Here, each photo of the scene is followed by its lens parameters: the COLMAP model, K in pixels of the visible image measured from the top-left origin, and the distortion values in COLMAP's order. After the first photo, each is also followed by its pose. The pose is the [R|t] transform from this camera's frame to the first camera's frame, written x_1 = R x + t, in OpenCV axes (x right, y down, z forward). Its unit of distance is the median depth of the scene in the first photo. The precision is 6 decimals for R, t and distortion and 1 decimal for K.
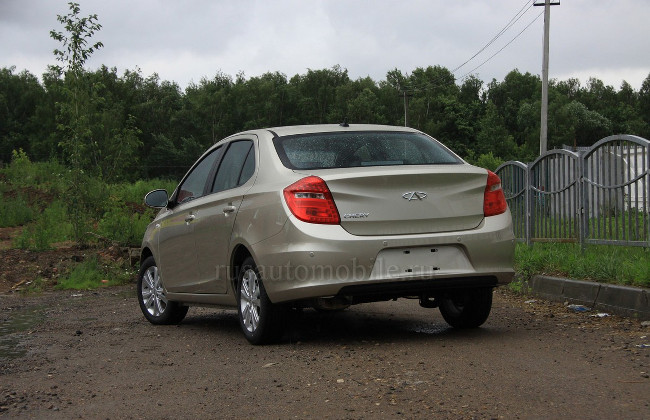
lens RADIAL K [[2874.9, 0, 325.0], [0, 2874.9, 210.0], [0, 0, 1]] dist [1.214887, 1.893853]
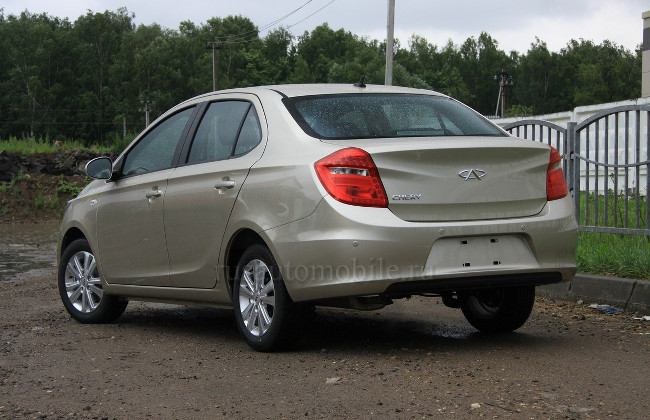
lens RADIAL K [[2874.9, 0, 325.0], [0, 2874.9, 210.0], [0, 0, 1]] dist [1.214887, 1.893853]
pose [[0.965145, 0.016943, 0.261167, -0.220141], [-0.021054, 0.999694, 0.012951, -0.004382], [-0.260867, -0.017998, 0.965207, 0.207395]]
